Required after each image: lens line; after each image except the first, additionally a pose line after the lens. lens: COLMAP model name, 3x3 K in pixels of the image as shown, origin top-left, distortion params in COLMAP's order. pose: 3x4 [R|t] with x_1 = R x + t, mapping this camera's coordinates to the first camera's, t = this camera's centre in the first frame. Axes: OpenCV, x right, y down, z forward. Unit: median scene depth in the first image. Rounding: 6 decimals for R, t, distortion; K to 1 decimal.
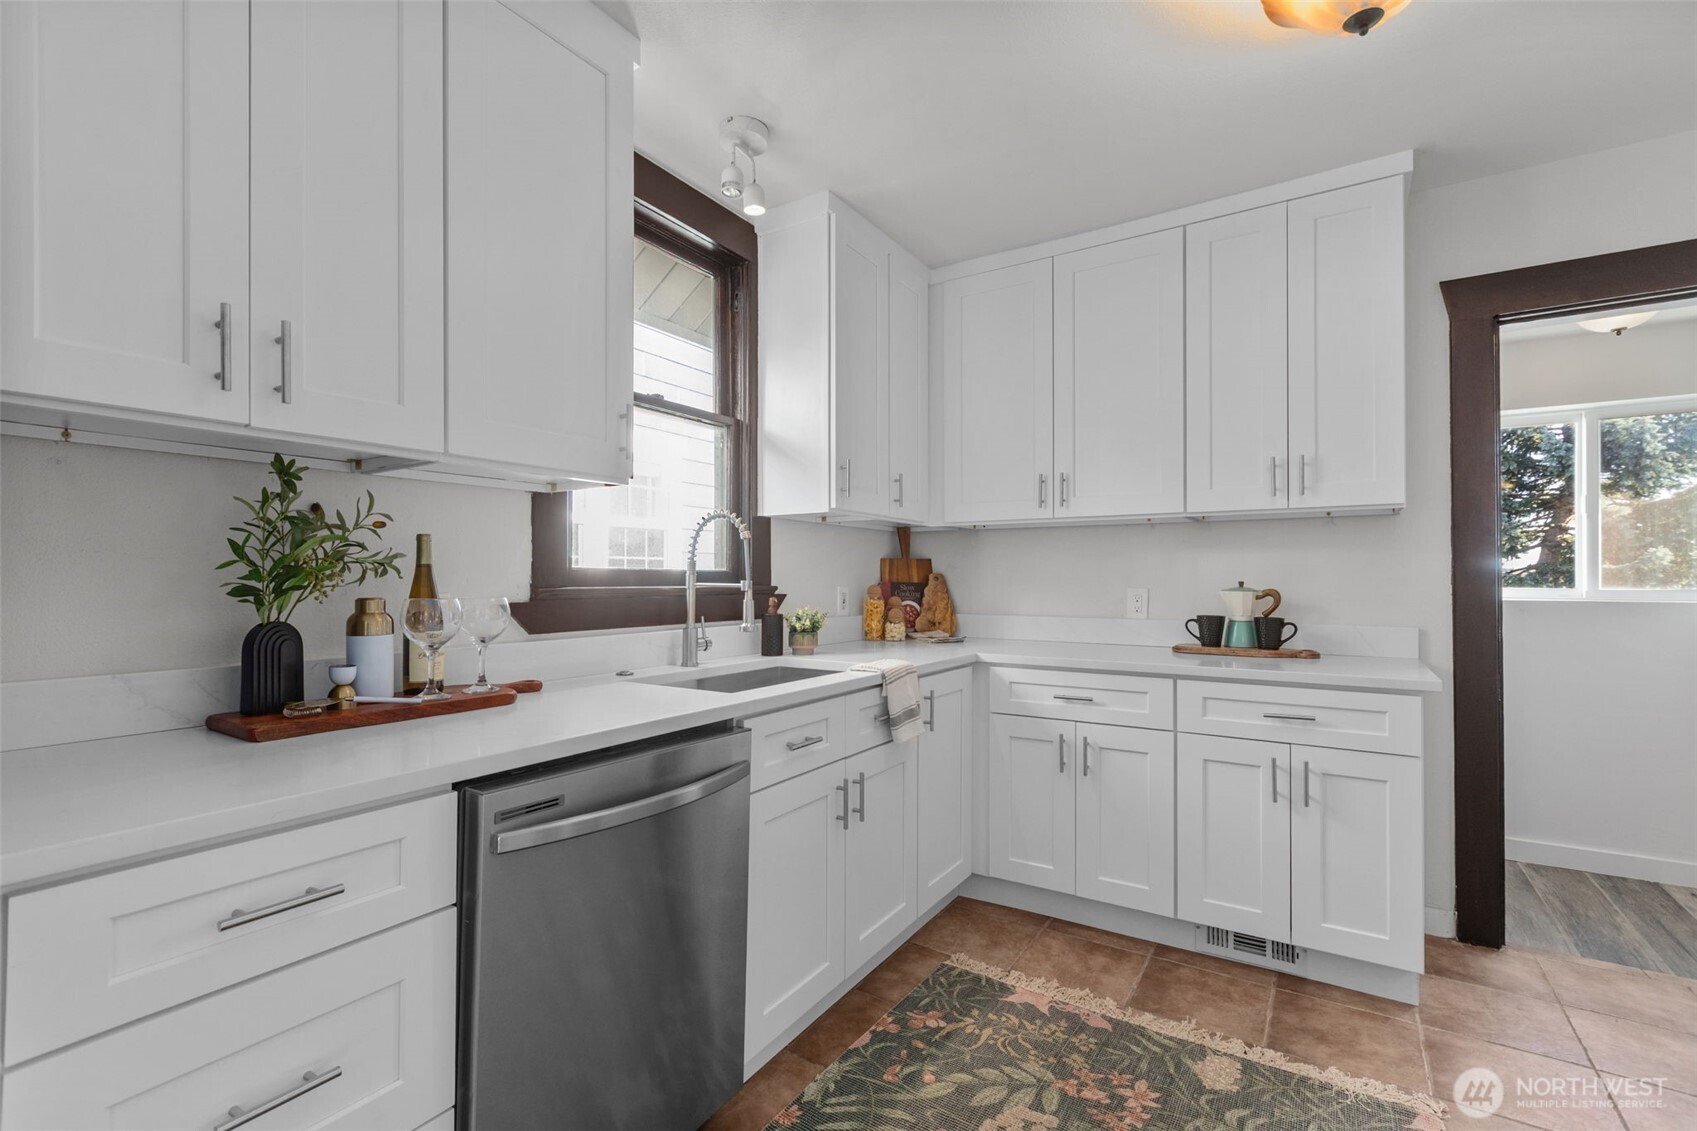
lens RADIAL K [[756.1, 0, 848.5], [0, 756.1, 565.5], [0, 0, 1]] dist [0.001458, 0.000198]
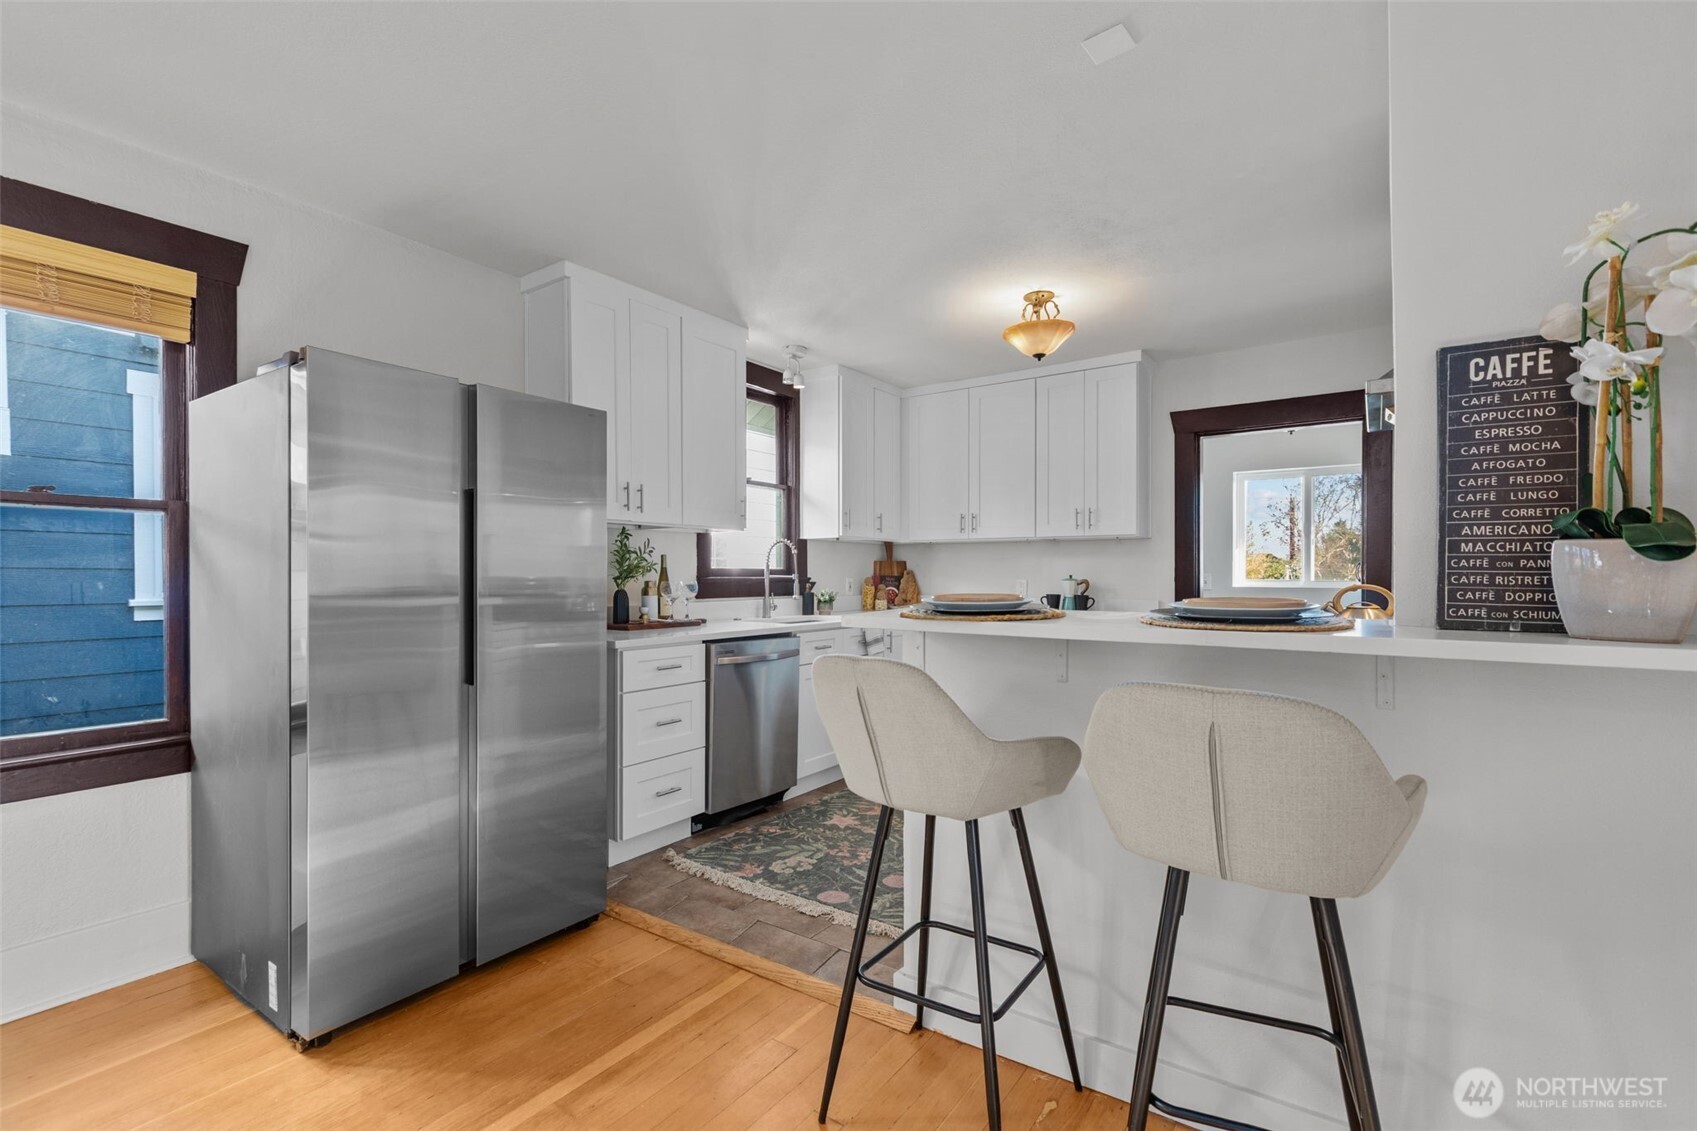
lens RADIAL K [[769.7, 0, 840.7], [0, 769.7, 574.3], [0, 0, 1]] dist [0.001473, 0.000078]
pose [[0.998507, 0.000707, -0.054626, 0.086429], [0.000265, 0.999842, 0.017769, -0.014699], [0.054630, -0.017757, 0.998349, -0.929335]]
